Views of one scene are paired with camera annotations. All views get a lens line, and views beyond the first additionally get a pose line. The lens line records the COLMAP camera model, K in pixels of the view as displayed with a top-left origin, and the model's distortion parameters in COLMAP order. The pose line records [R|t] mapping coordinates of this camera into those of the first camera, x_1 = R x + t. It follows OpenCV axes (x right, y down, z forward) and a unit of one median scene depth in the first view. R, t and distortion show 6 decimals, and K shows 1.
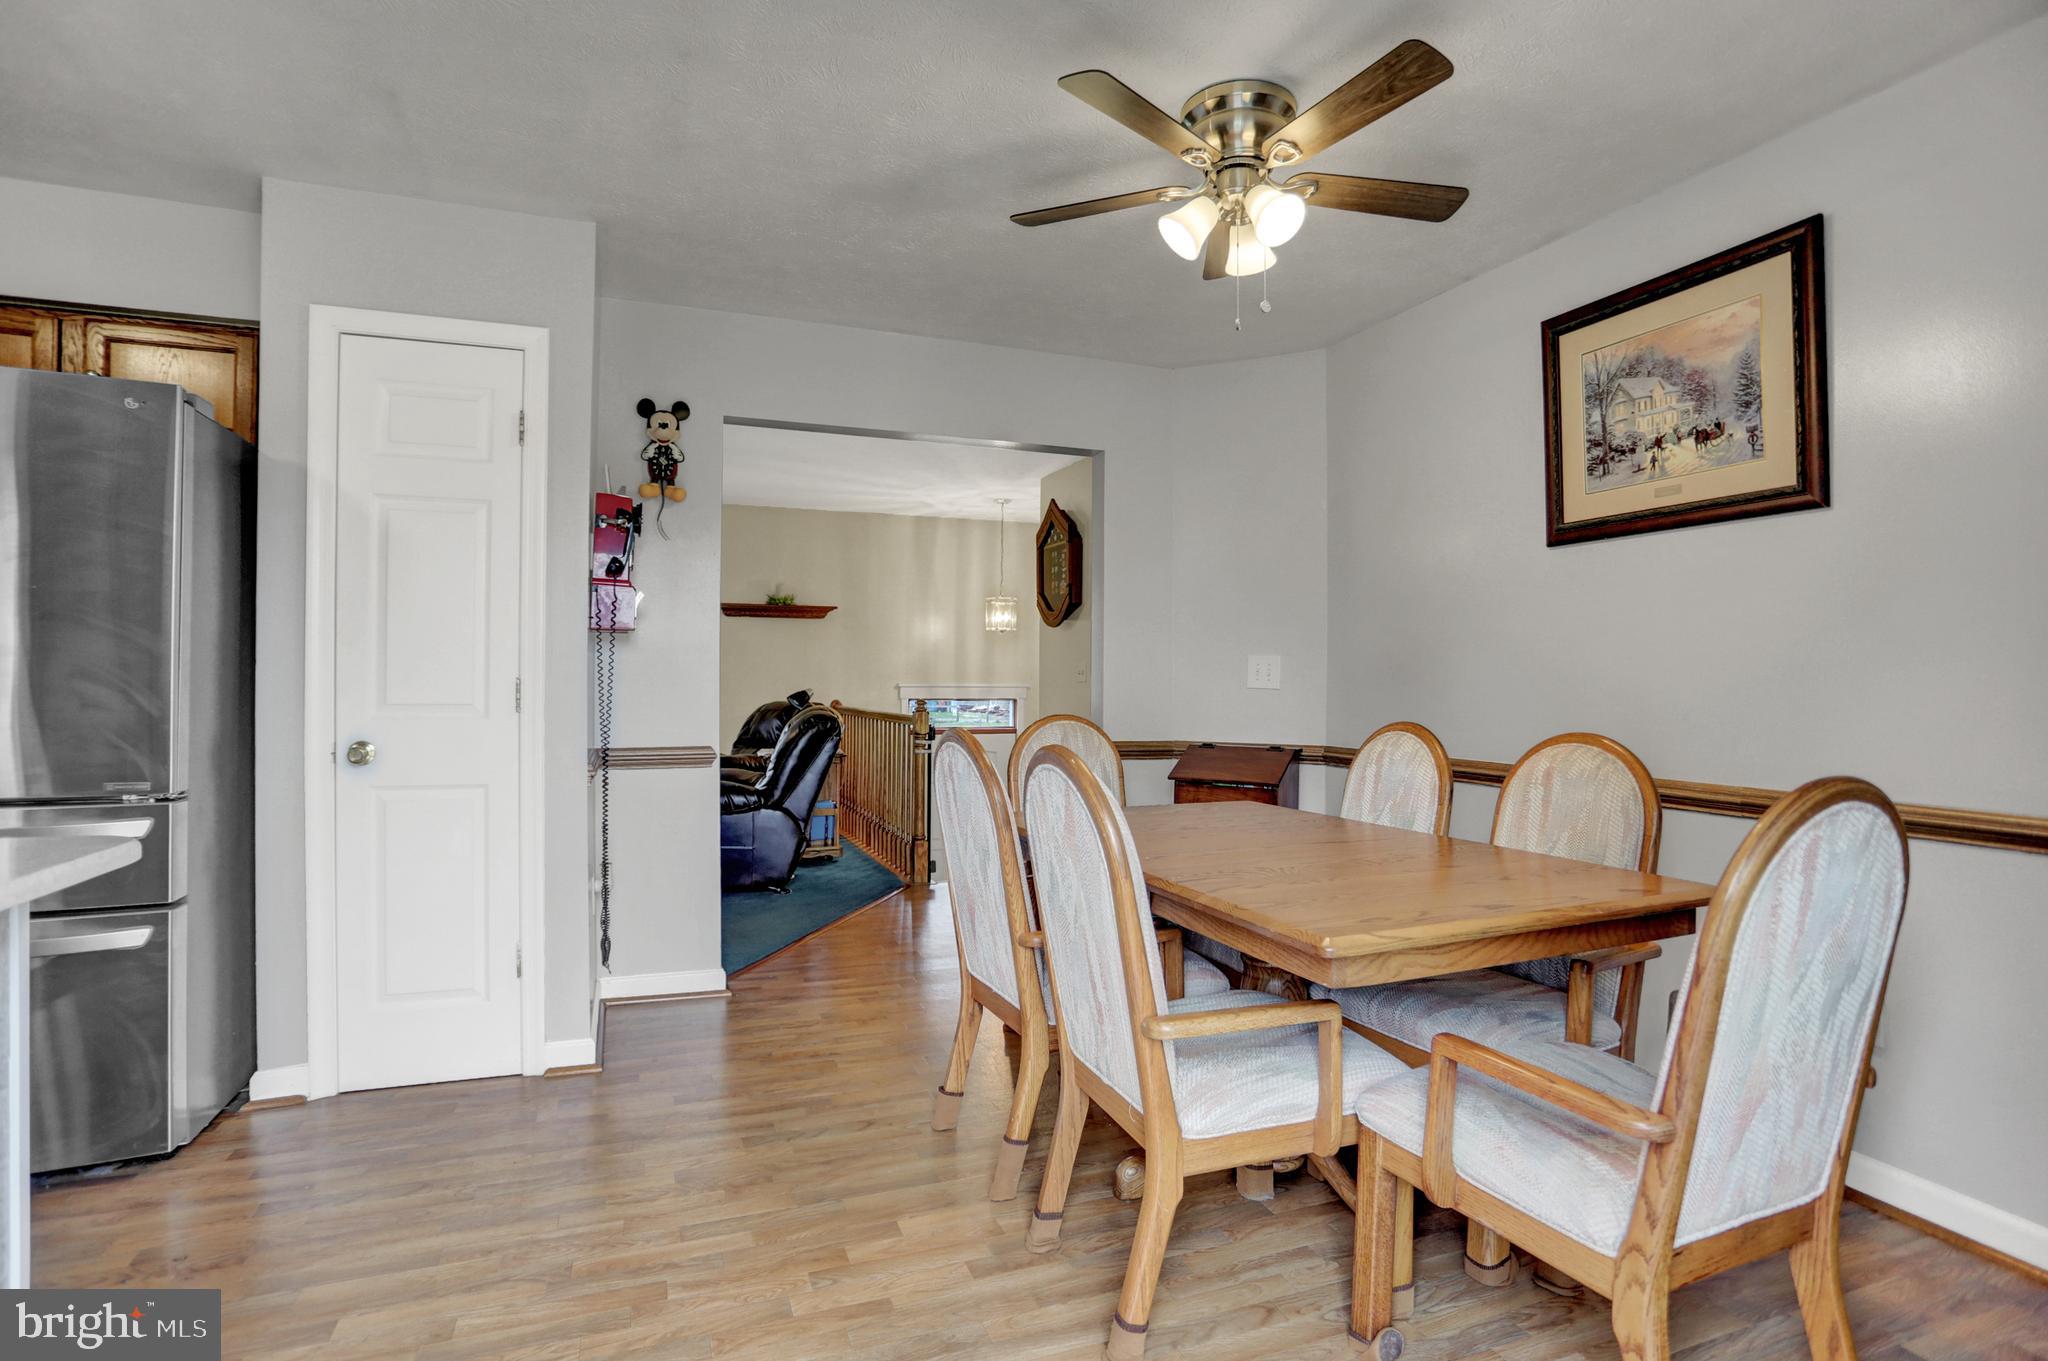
lens RADIAL K [[1009.3, 0, 1022.2], [0, 1009.3, 672.7], [0, 0, 1]] dist [-0.043725, 0.000248]
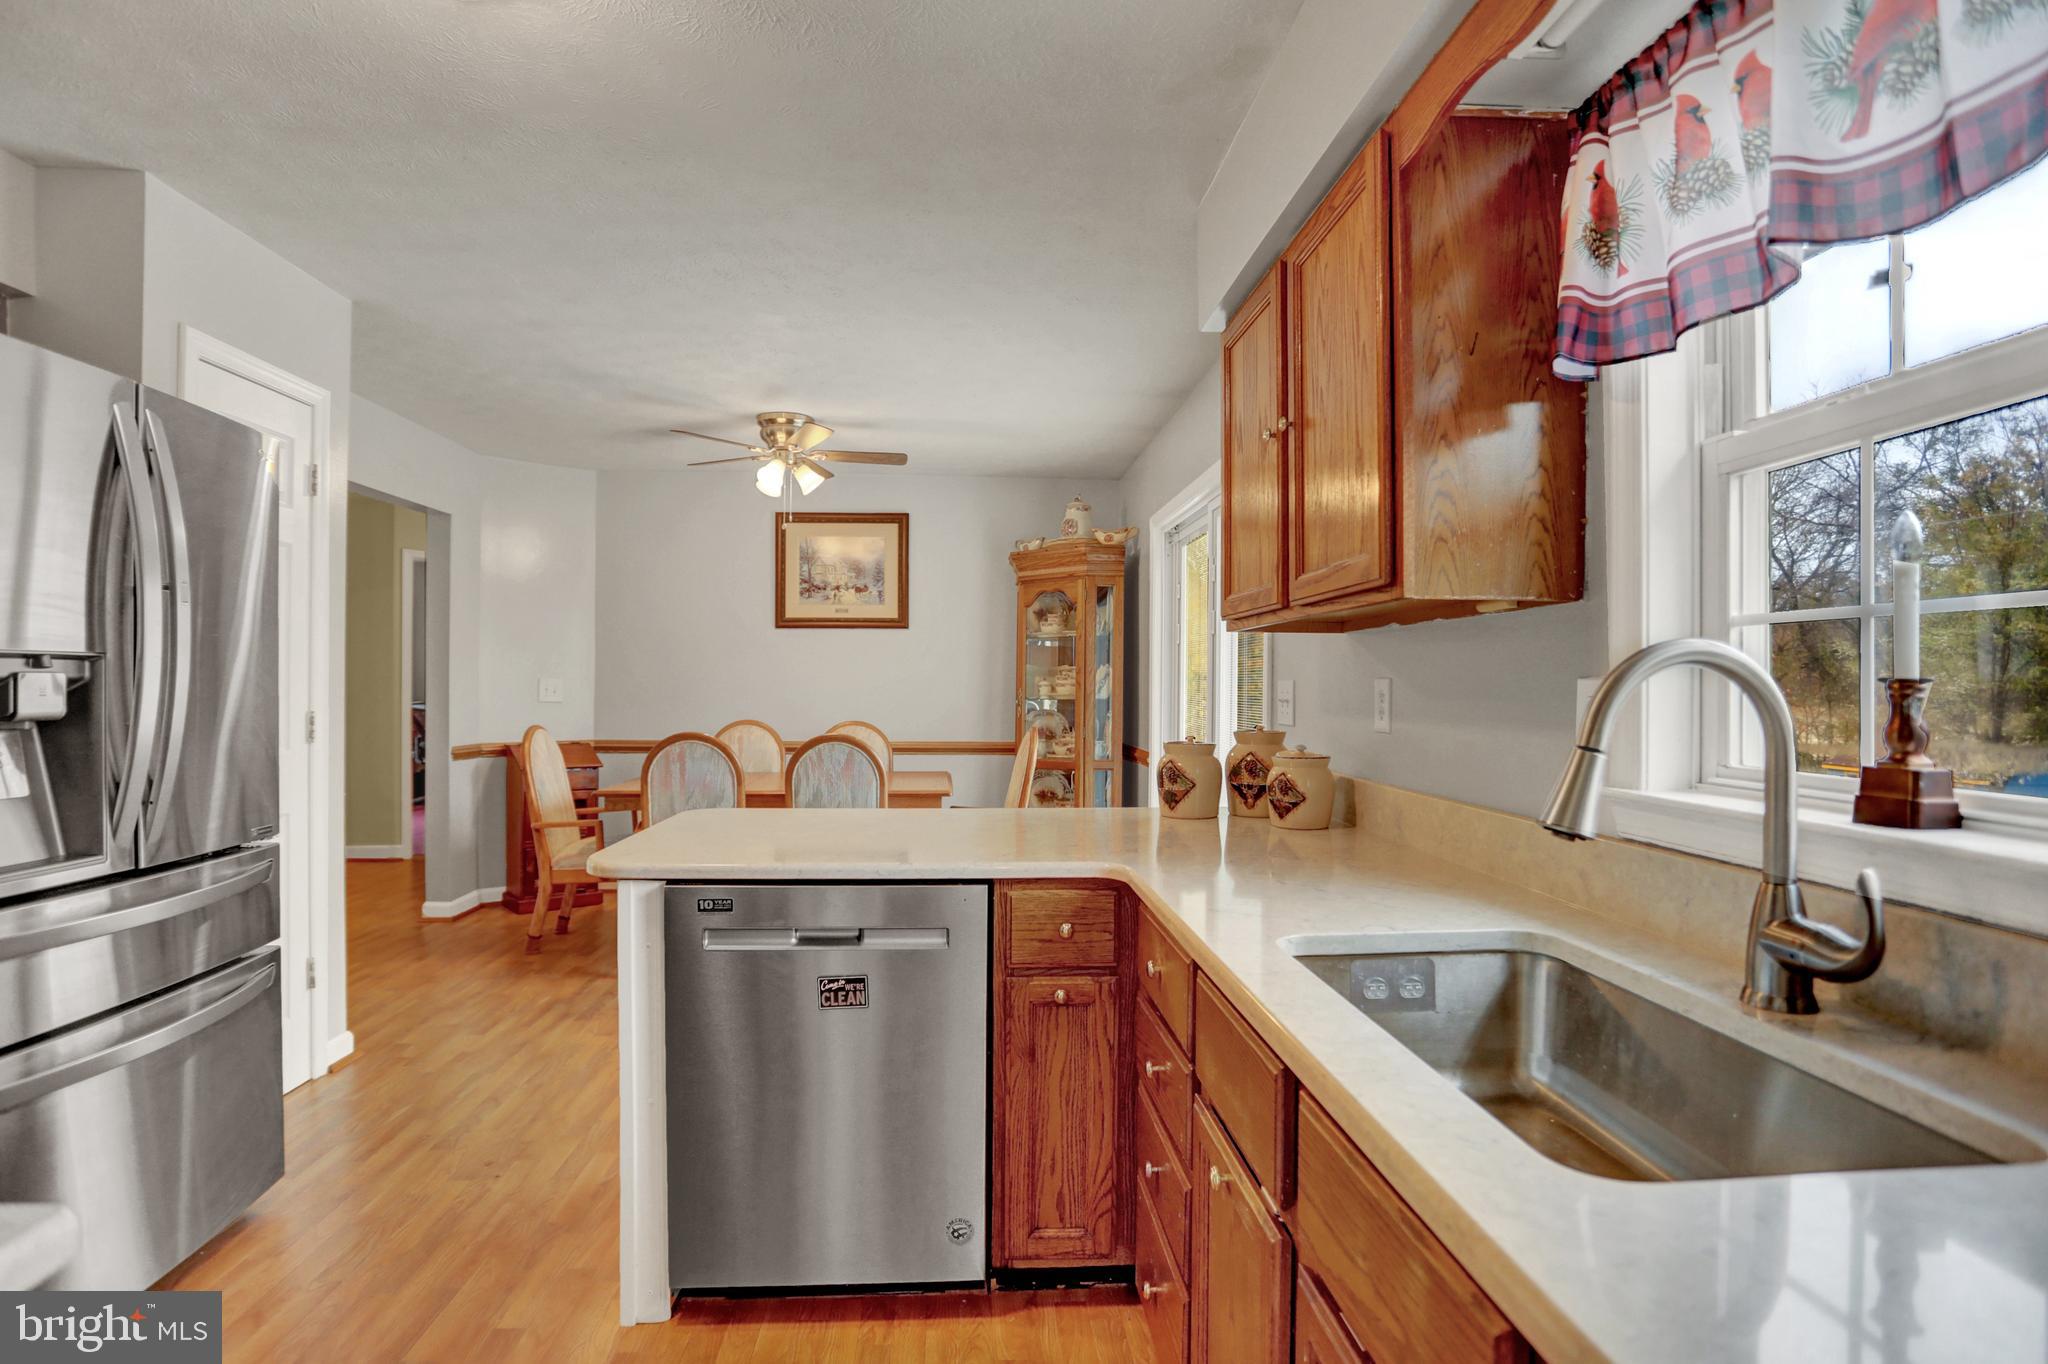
lens RADIAL K [[1002.1, 0, 1027.0], [0, 1002.1, 686.9], [0, 0, 1]] dist [-0.060217, 0.025327]
pose [[0.286293, -0.009686, 0.958093, -1.327804], [-0.008959, 0.999878, 0.012786, -0.042894], [-0.958100, -0.012244, 0.286172, -0.043885]]
